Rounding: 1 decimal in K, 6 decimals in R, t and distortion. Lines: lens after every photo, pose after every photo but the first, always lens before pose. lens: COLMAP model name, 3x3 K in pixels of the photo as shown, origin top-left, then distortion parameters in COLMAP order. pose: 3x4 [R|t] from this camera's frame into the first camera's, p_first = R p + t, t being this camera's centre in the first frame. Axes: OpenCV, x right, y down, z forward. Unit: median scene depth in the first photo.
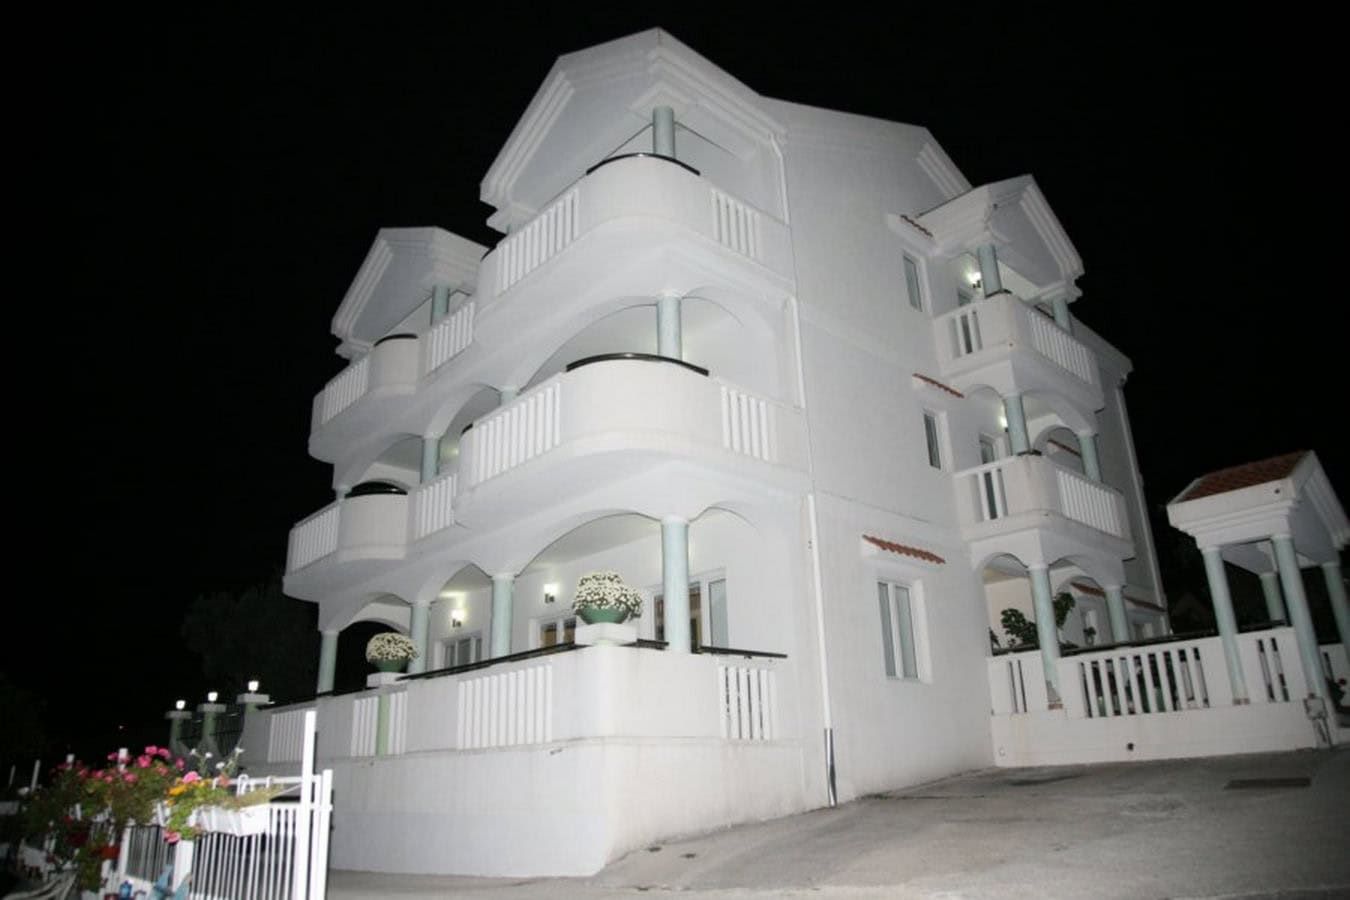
lens RADIAL K [[918.1, 0, 676.2], [0, 918.1, 460.3], [0, 0, 1]] dist [-0.116807, 0.058324]
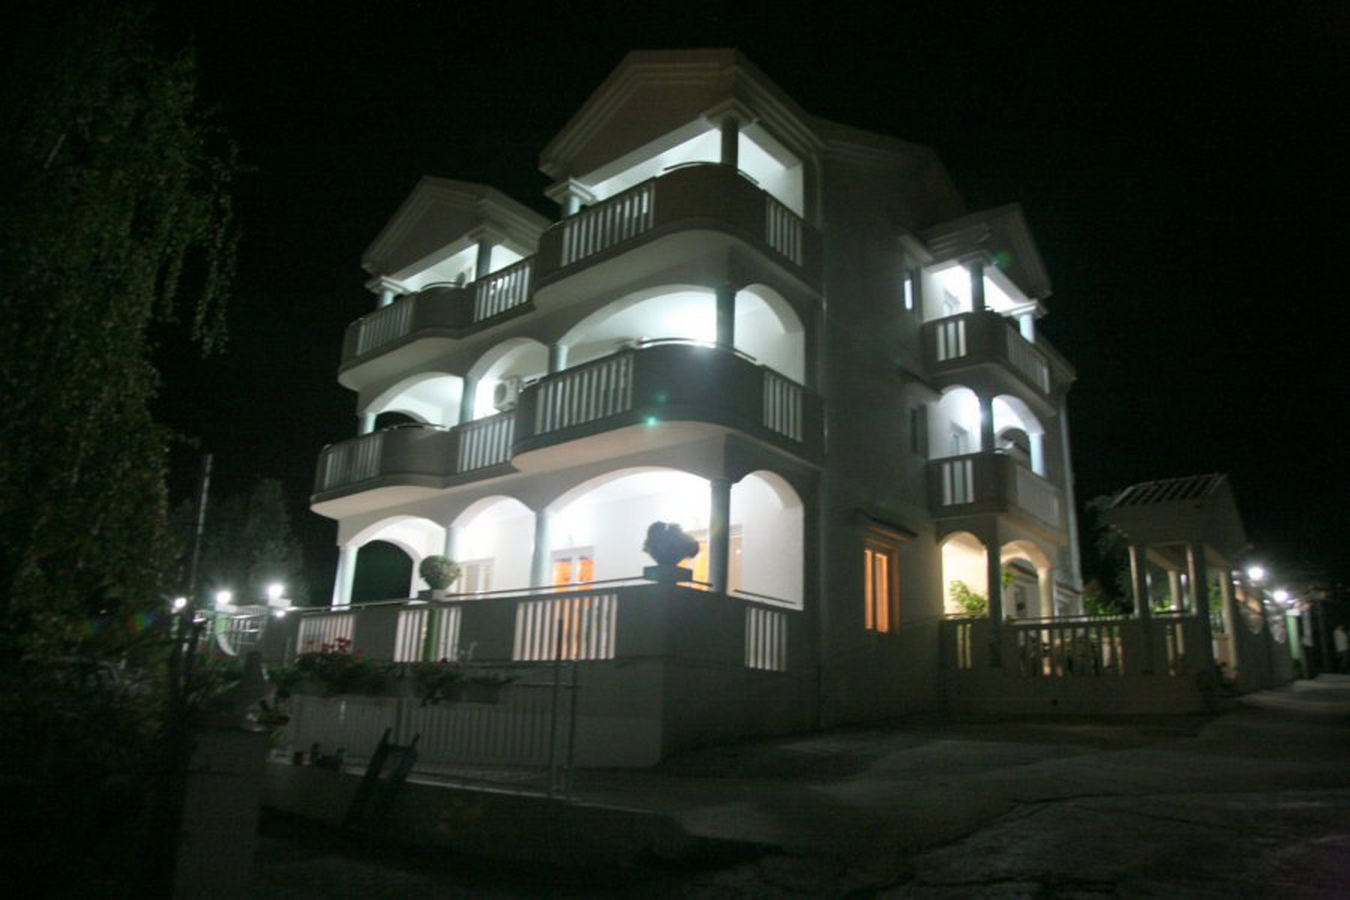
lens RADIAL K [[918.1, 0, 676.2], [0, 918.1, 460.3], [0, 0, 1]] dist [-0.116807, 0.058324]
pose [[0.990642, 0.097373, 0.095635, -0.119404], [-0.103296, 0.992896, 0.059057, -0.020694], [-0.089205, -0.068383, 0.993663, -0.120118]]
